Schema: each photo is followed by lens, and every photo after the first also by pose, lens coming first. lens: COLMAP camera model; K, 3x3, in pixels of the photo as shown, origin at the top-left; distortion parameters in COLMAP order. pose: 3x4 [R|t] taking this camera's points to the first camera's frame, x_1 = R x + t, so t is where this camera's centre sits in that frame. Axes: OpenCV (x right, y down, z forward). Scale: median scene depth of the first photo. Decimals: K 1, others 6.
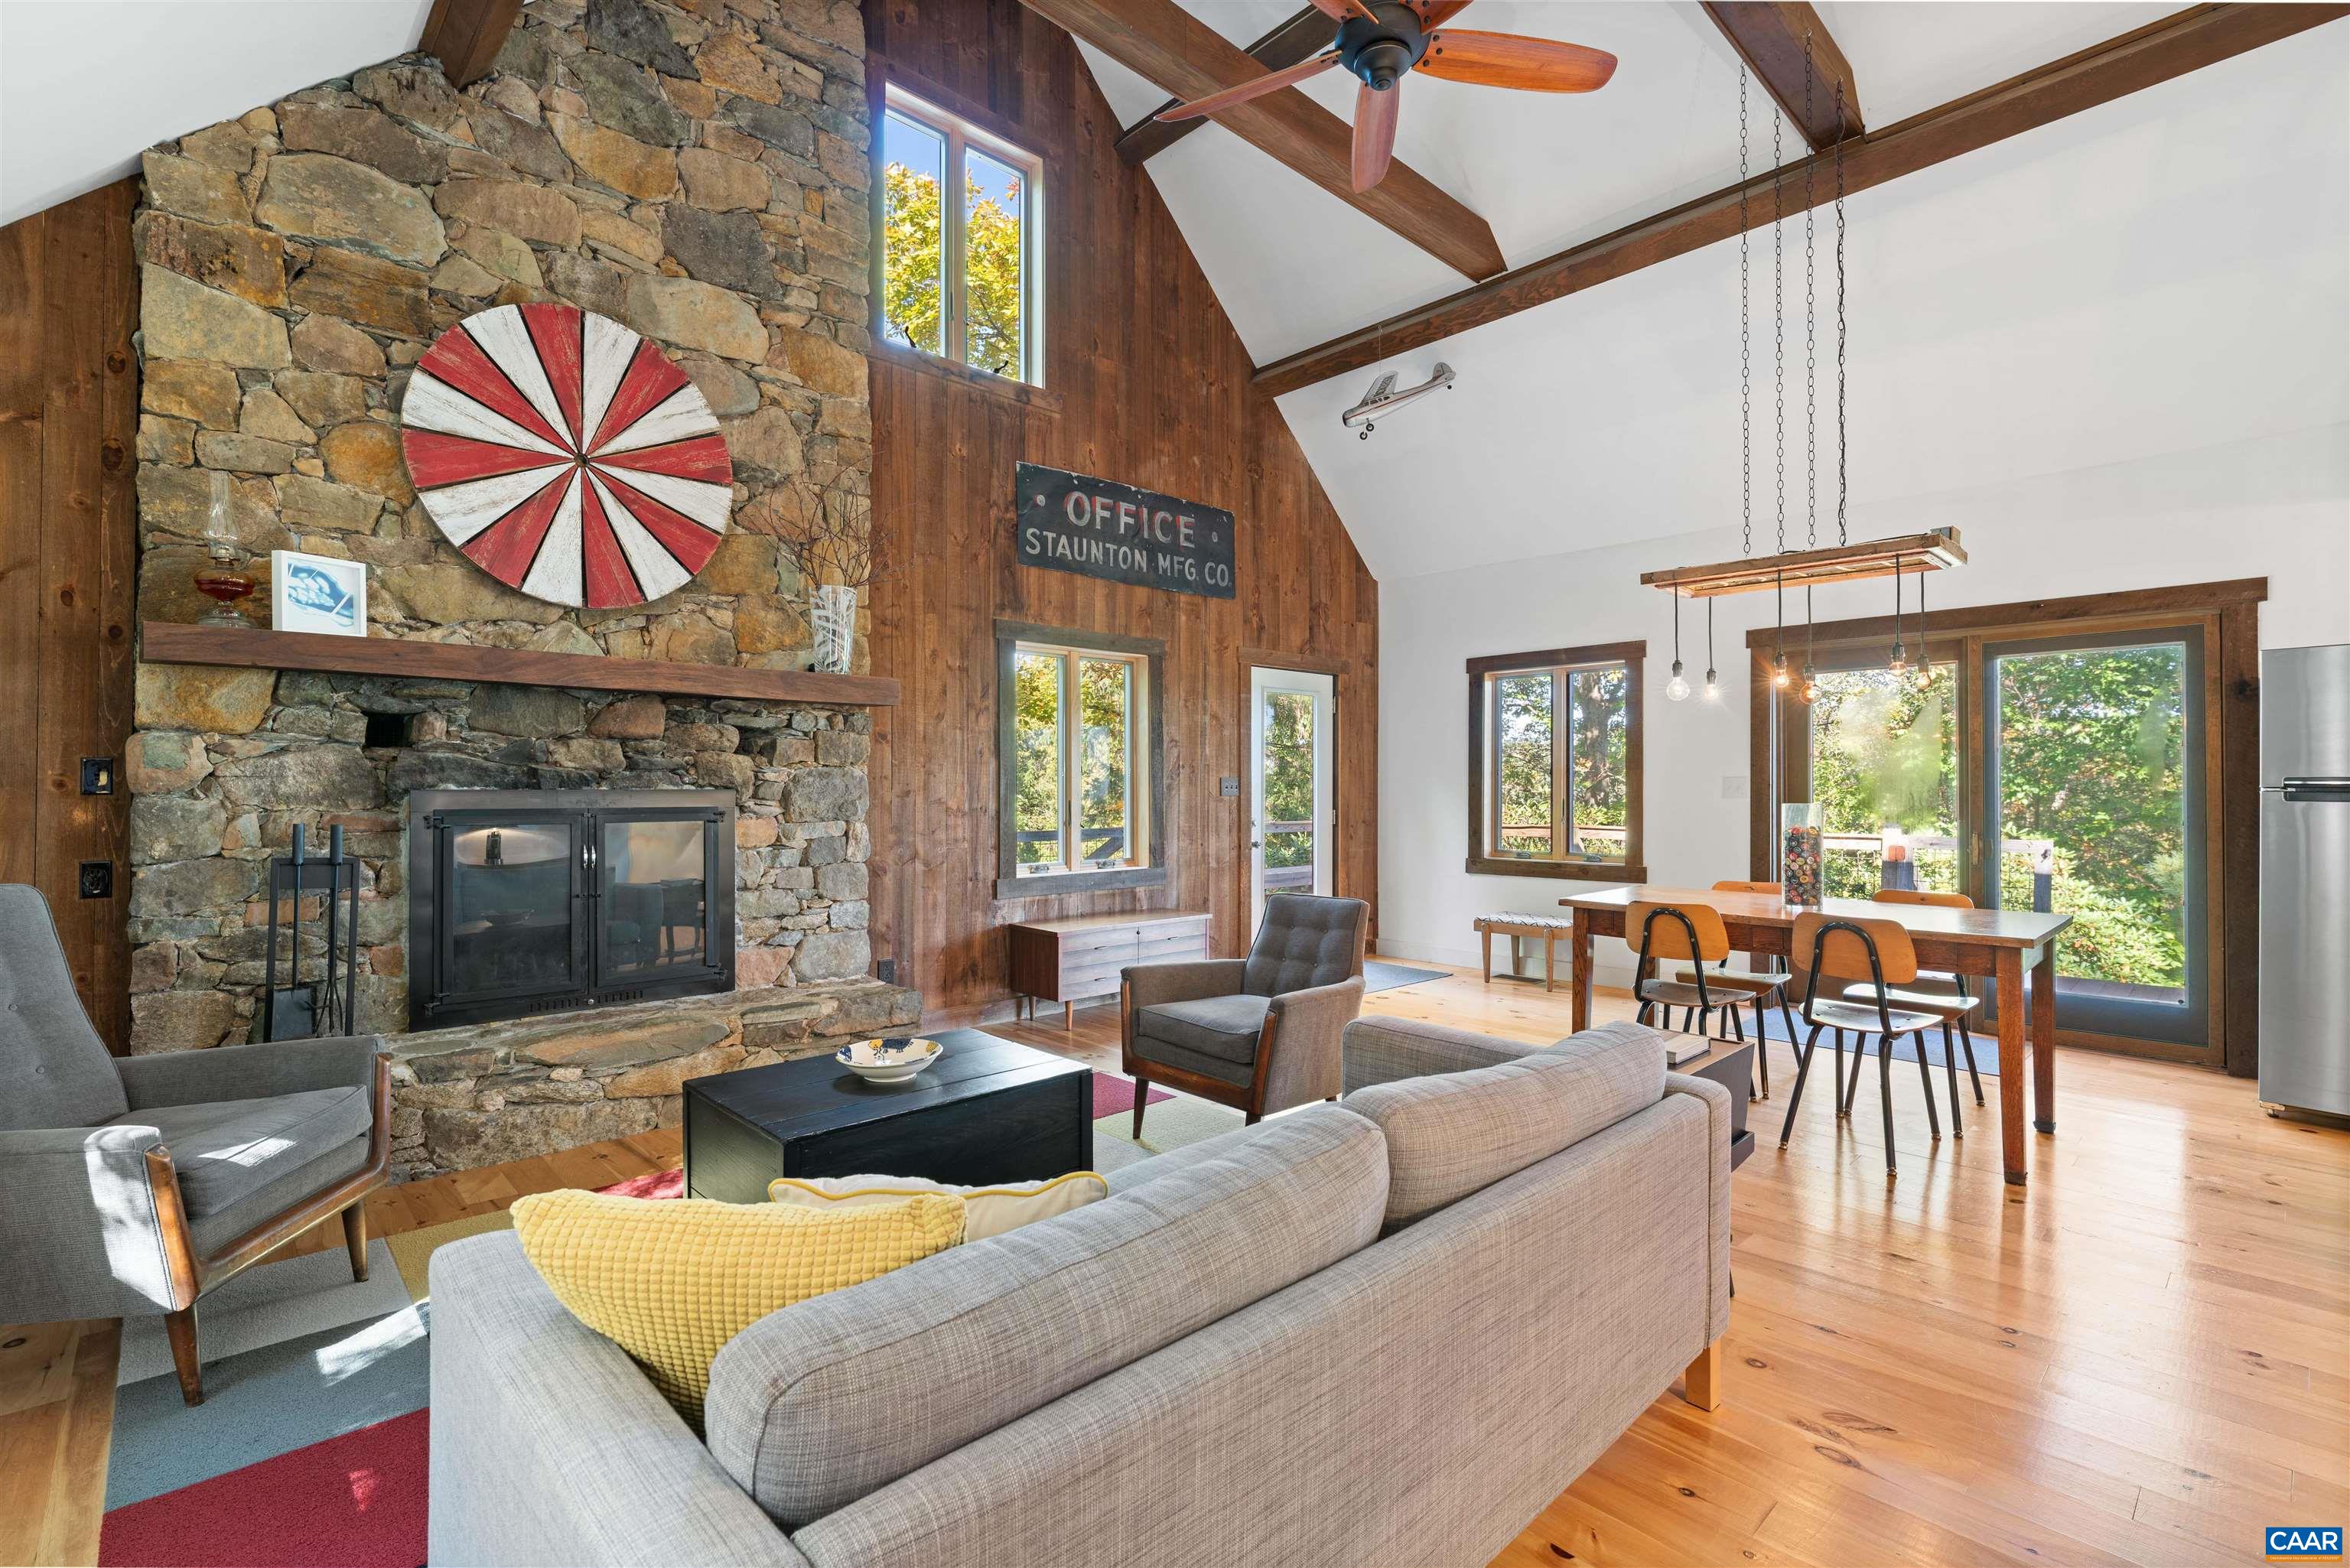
lens RADIAL K [[1053.5, 0, 1166.7], [0, 1053.5, 779.0], [0, 0, 1]] dist [-0.000658, -0.000315]
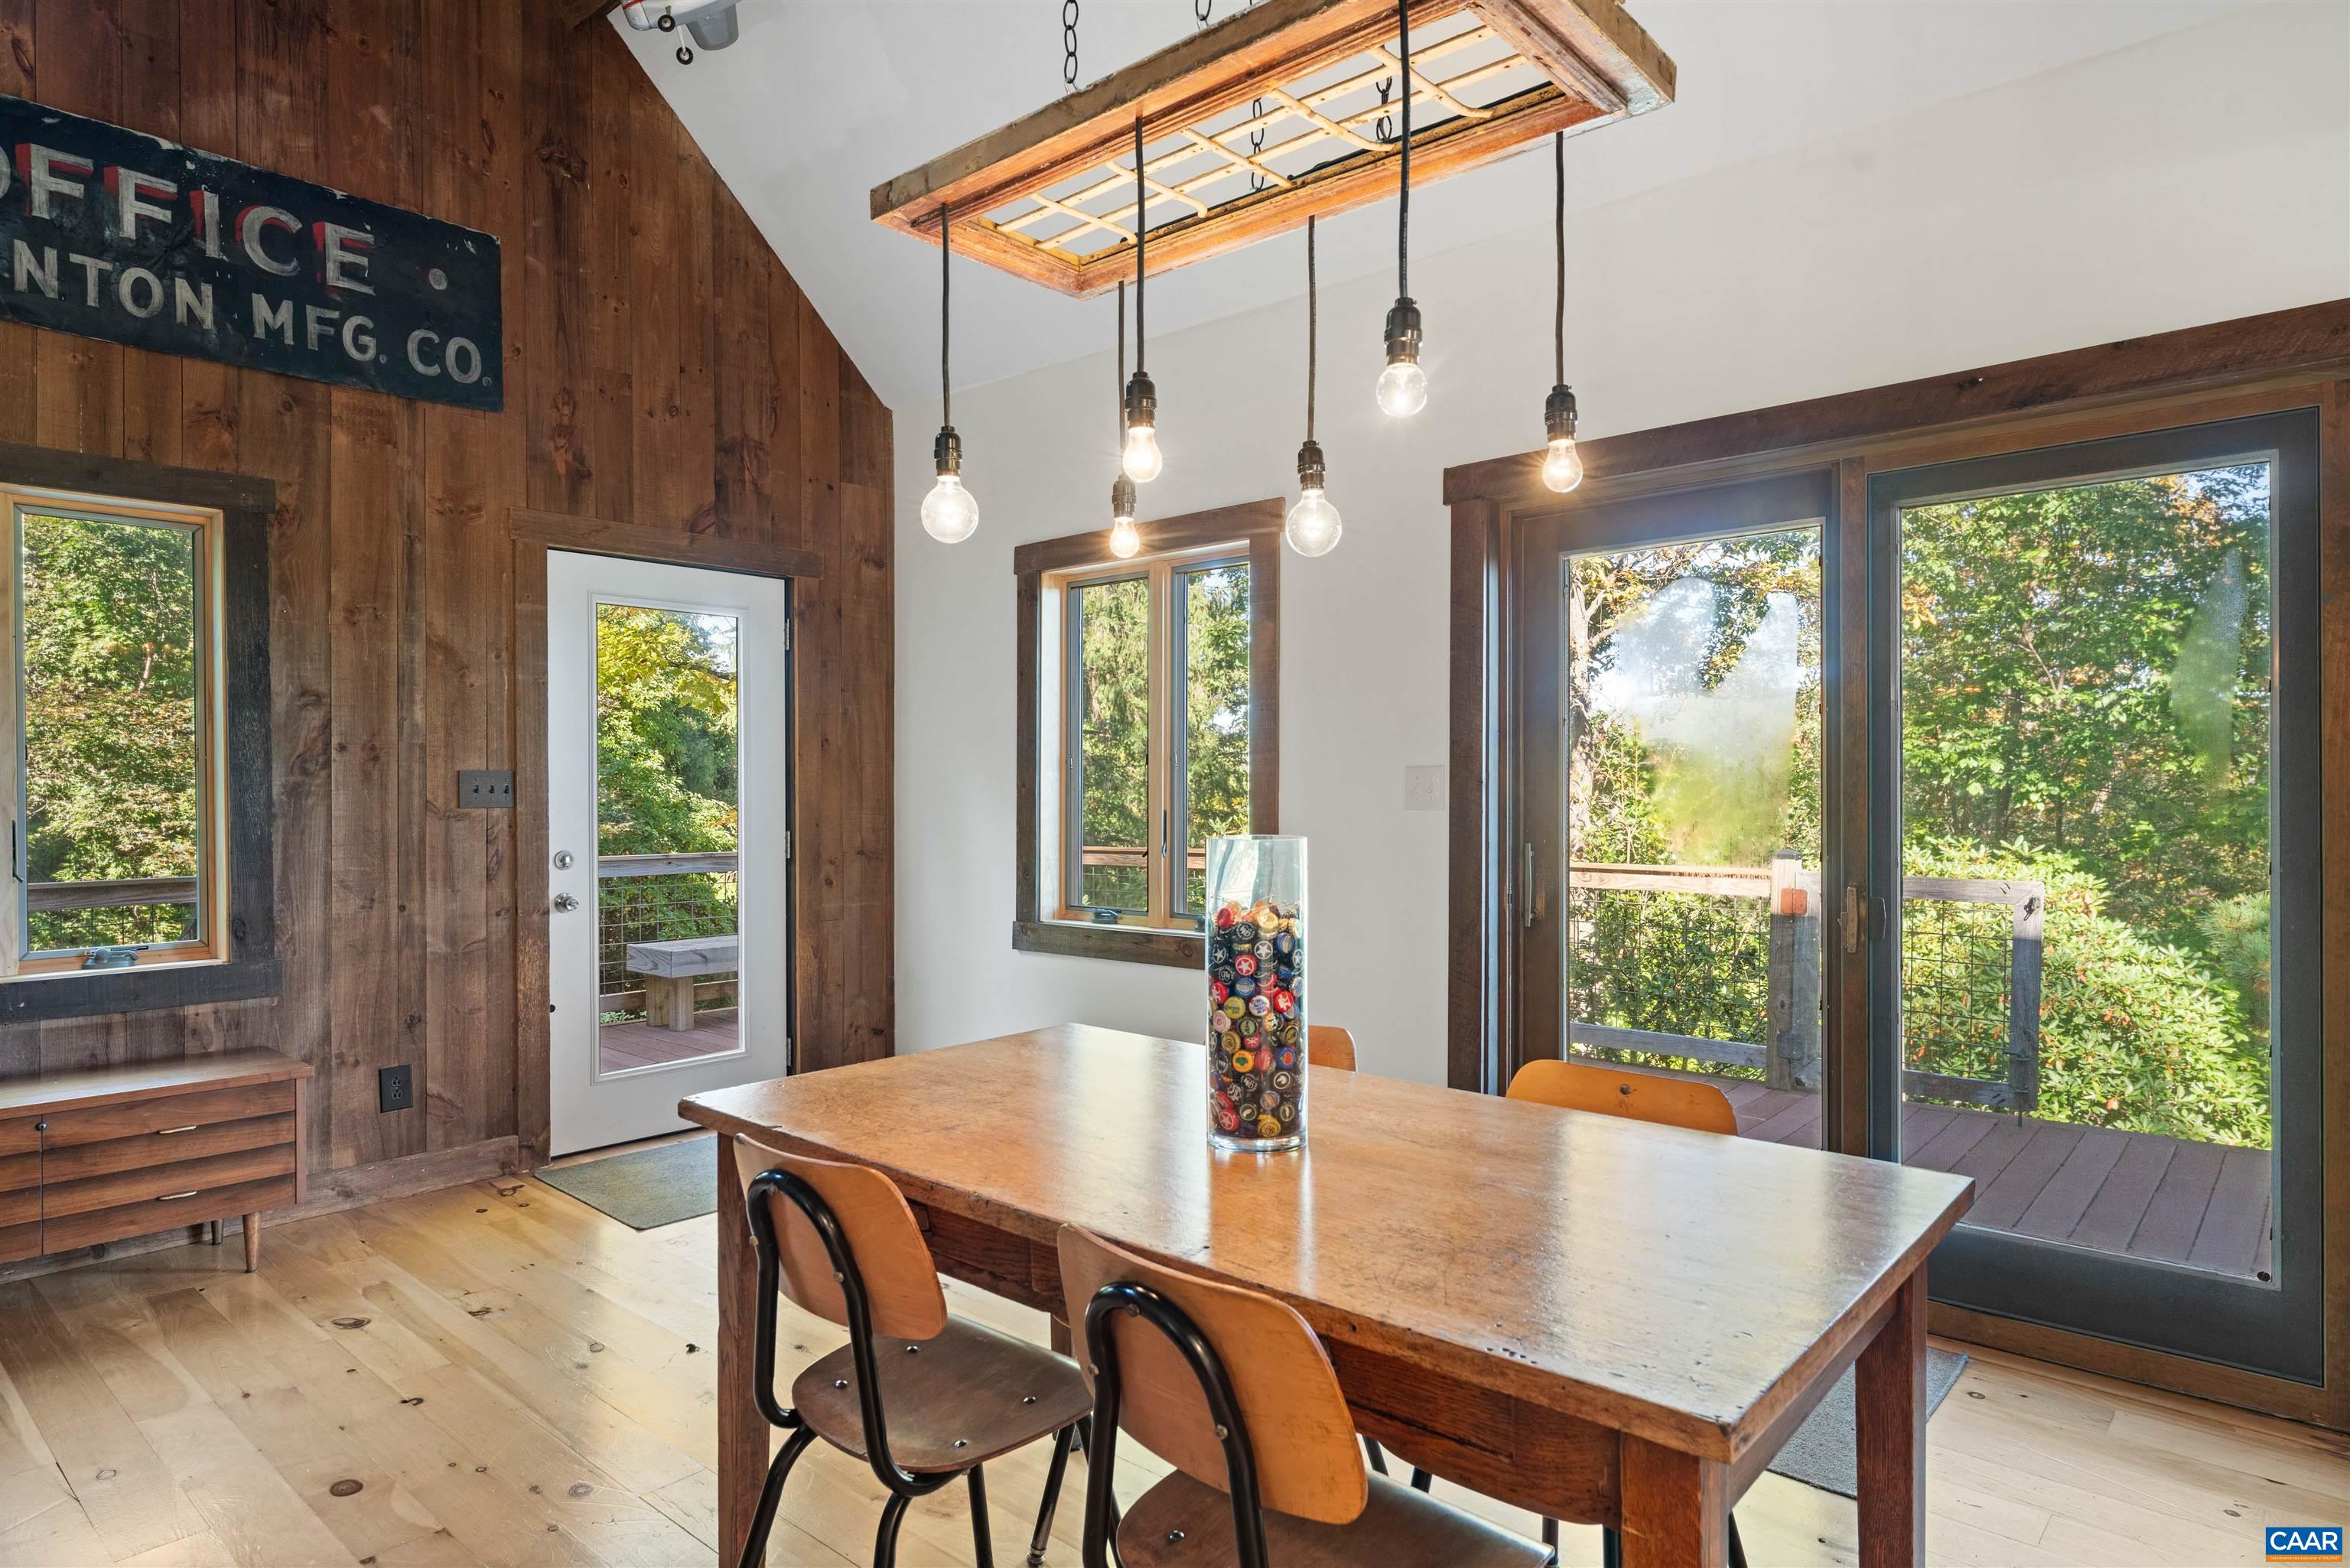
lens RADIAL K [[1345.4, 0, 1162.7], [0, 1345.4, 789.8], [0, 0, 1]] dist [-0.001746, 0.000719]
pose [[0.995984, -0.003049, 0.089482, 0.356324], [0.002246, 0.999956, 0.009065, 0.002918], [-0.089506, -0.008827, 0.995947, 0.378338]]
